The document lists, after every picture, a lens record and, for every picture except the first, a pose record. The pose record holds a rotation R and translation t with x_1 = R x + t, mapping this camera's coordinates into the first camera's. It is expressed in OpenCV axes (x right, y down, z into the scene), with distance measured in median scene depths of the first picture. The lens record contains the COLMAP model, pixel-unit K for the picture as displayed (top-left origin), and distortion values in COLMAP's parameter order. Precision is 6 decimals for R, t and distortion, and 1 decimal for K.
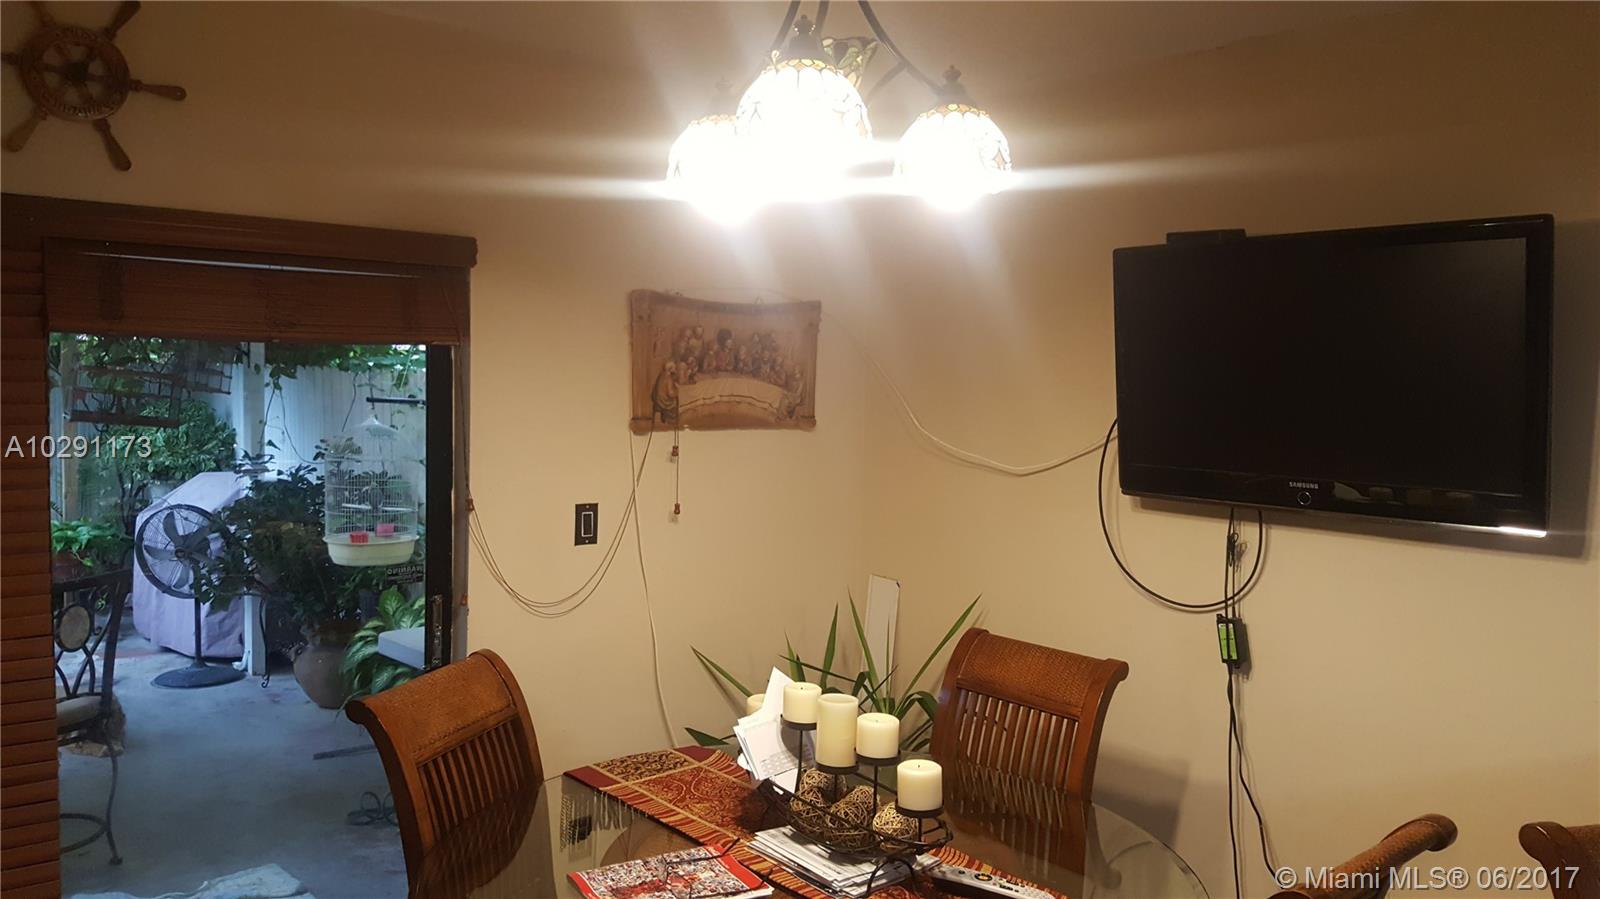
lens RADIAL K [[1301.4, 0, 800.0], [0, 1301.4, 449.5], [0, 0, 1]] dist [0.006769, -0.005281]
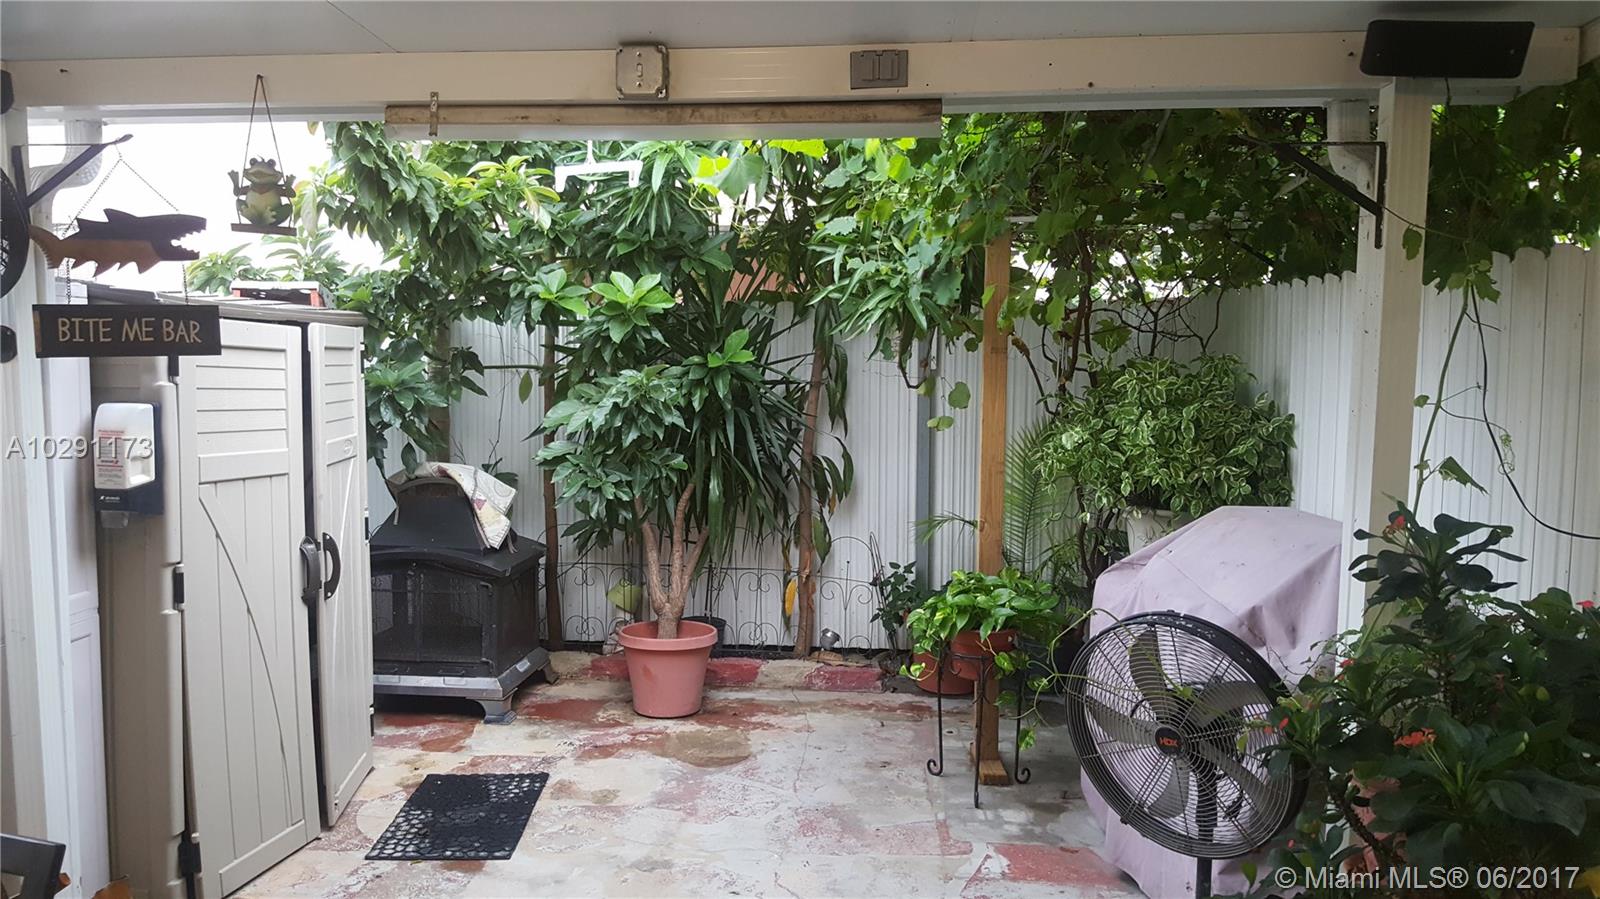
lens RADIAL K [[1186.3, 0, 759.7], [0, 1186.3, 449.6], [0, 0, 1]] dist [0.147506, -0.278510]
pose [[0.705764, 0.047025, -0.706885, -0.271019], [-0.032790, 0.998894, 0.033713, -0.012565], [0.707688, -0.000614, 0.706525, 0.574046]]
